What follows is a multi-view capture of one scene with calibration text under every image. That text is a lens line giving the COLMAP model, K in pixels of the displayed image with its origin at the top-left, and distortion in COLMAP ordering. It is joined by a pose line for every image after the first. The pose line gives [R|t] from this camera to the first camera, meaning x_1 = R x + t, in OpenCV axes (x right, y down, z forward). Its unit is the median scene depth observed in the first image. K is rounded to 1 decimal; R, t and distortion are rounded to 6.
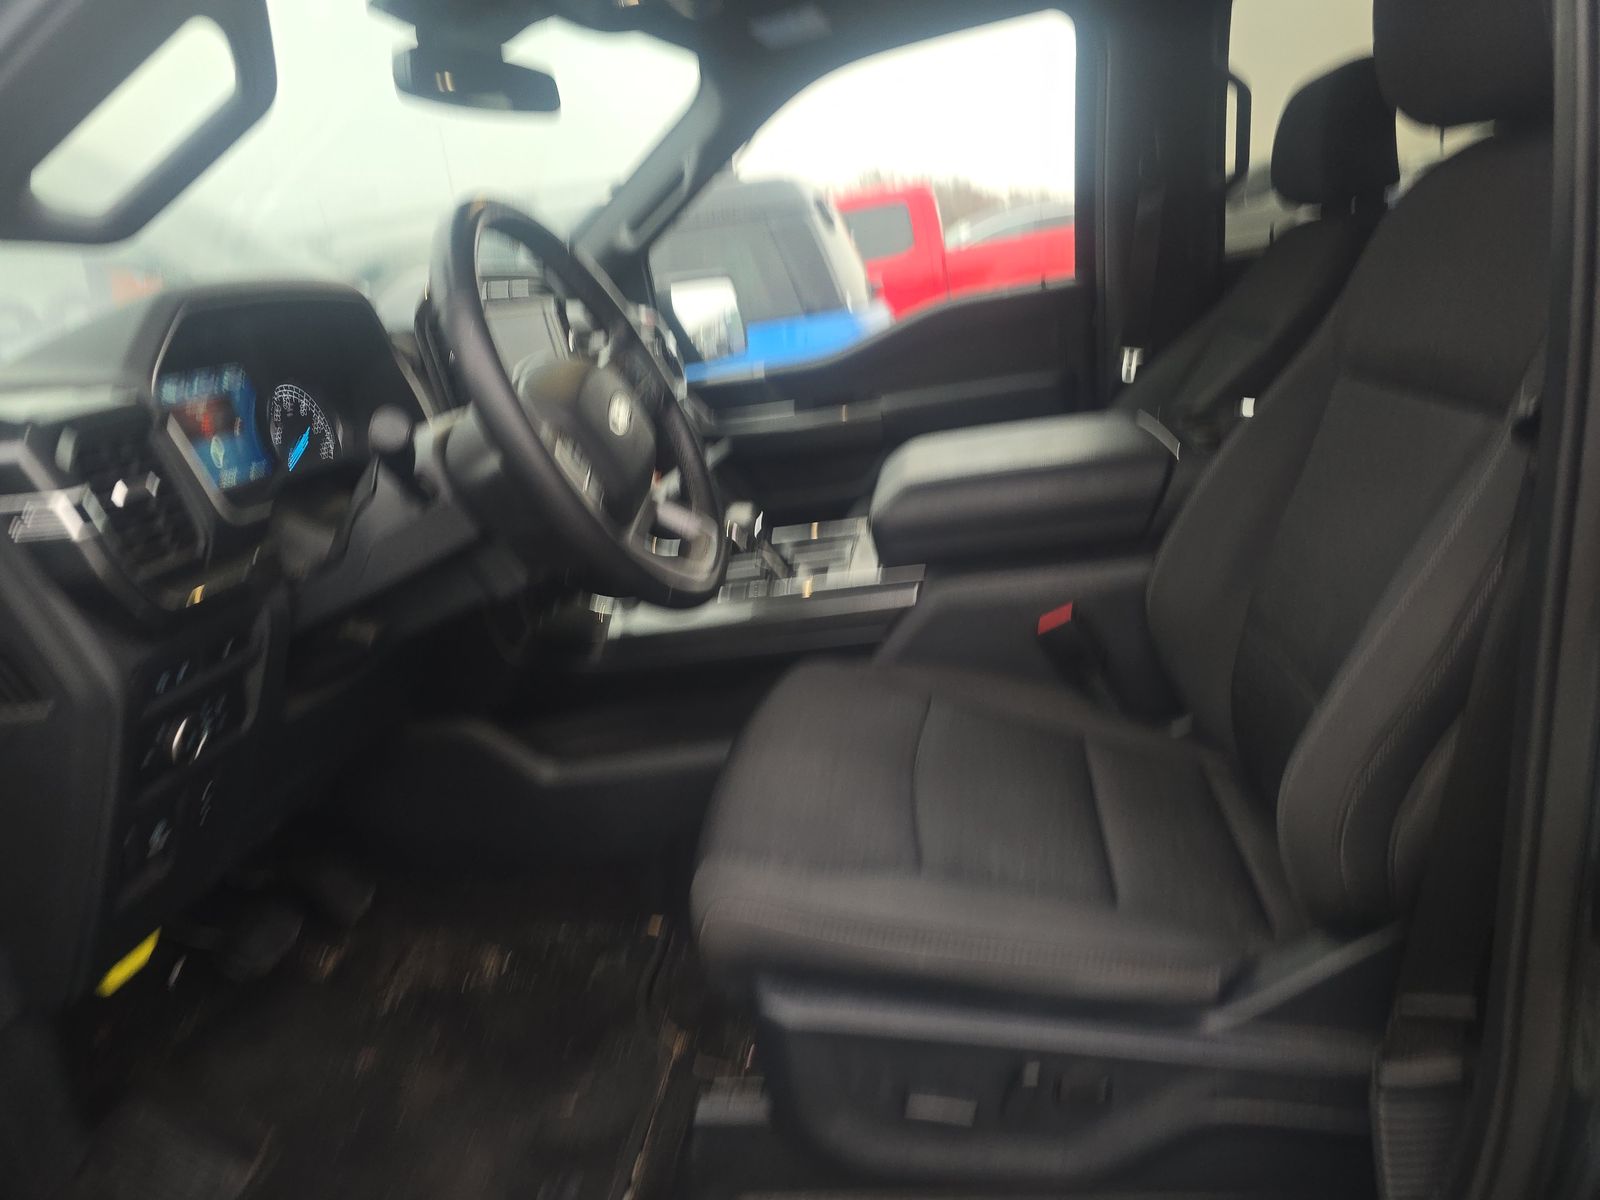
lens RADIAL K [[1090.2, 0, 800.0], [0, 1090.2, 600.0], [0, 0, 1]] dist [0.063529, -0.065648]
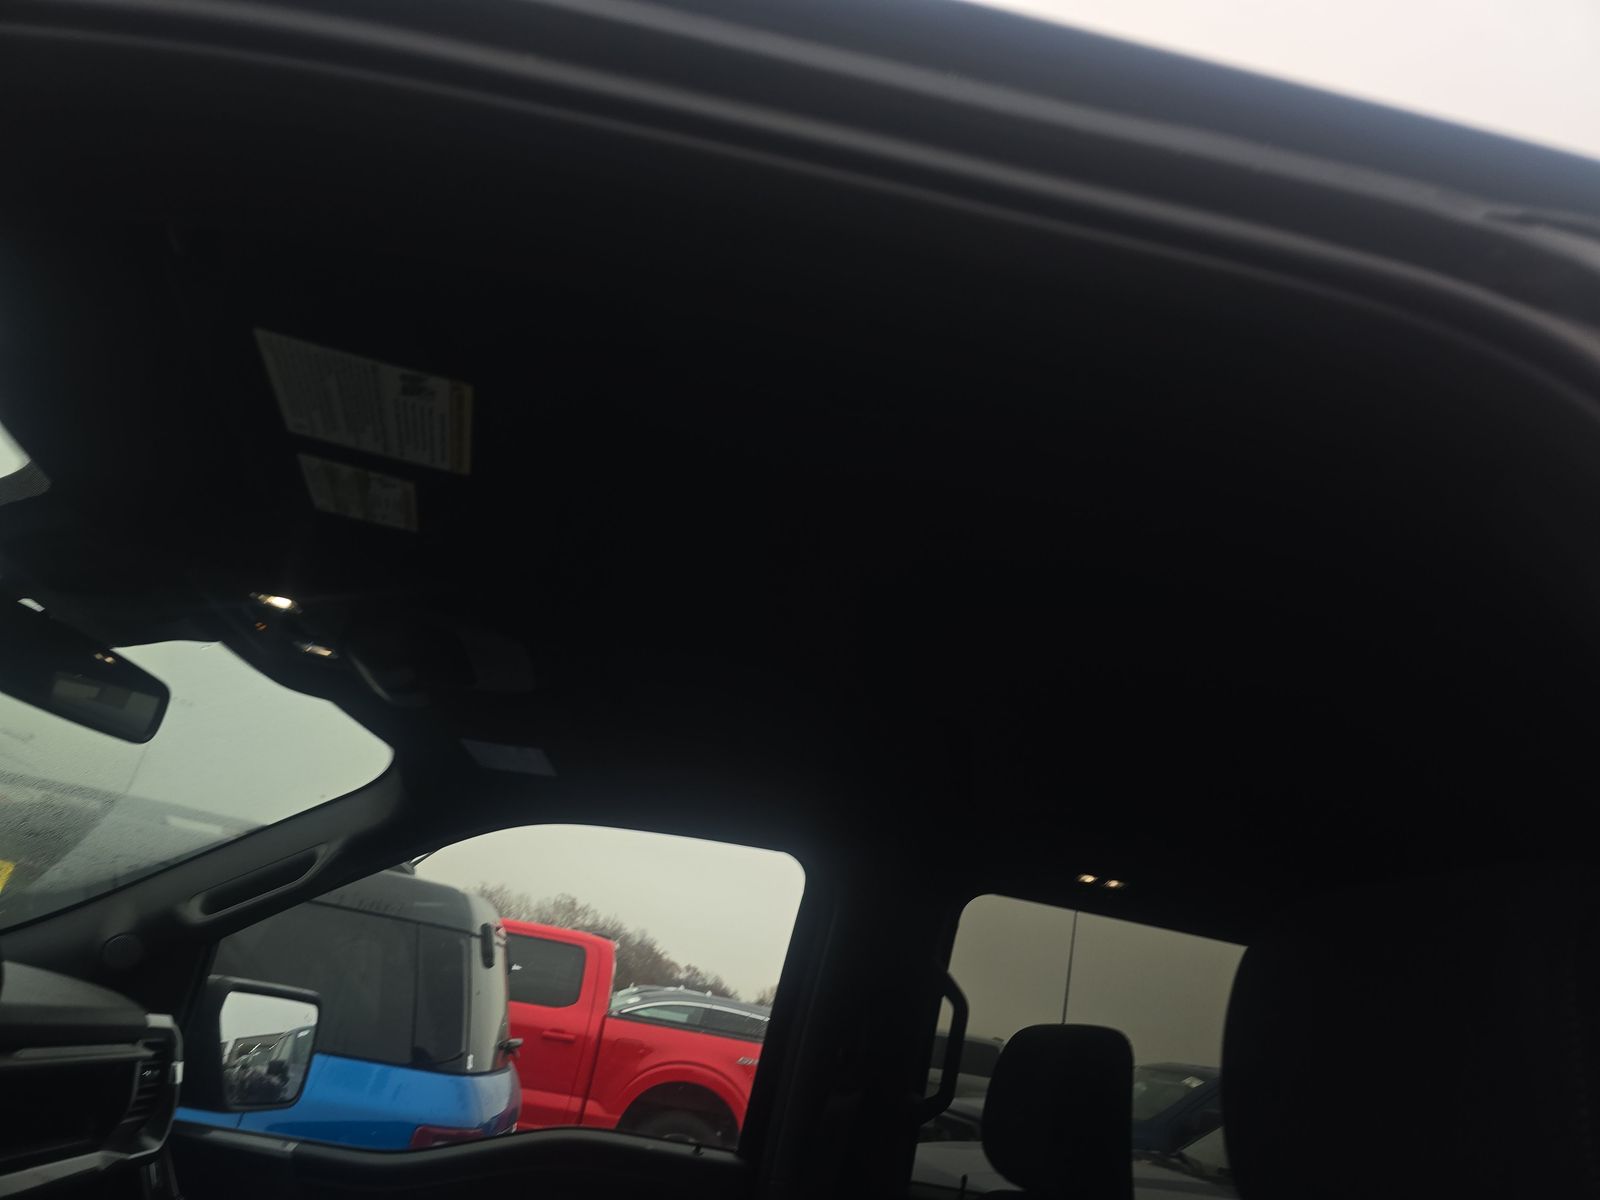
lens RADIAL K [[1090.2, 0, 800.0], [0, 1090.2, 600.0], [0, 0, 1]] dist [0.063529, -0.065648]
pose [[0.907260, 0.393577, 0.148247, 0.012911], [-0.219807, 0.744252, -0.630693, -0.074696], [-0.358559, 0.539616, 0.761741, 0.123689]]
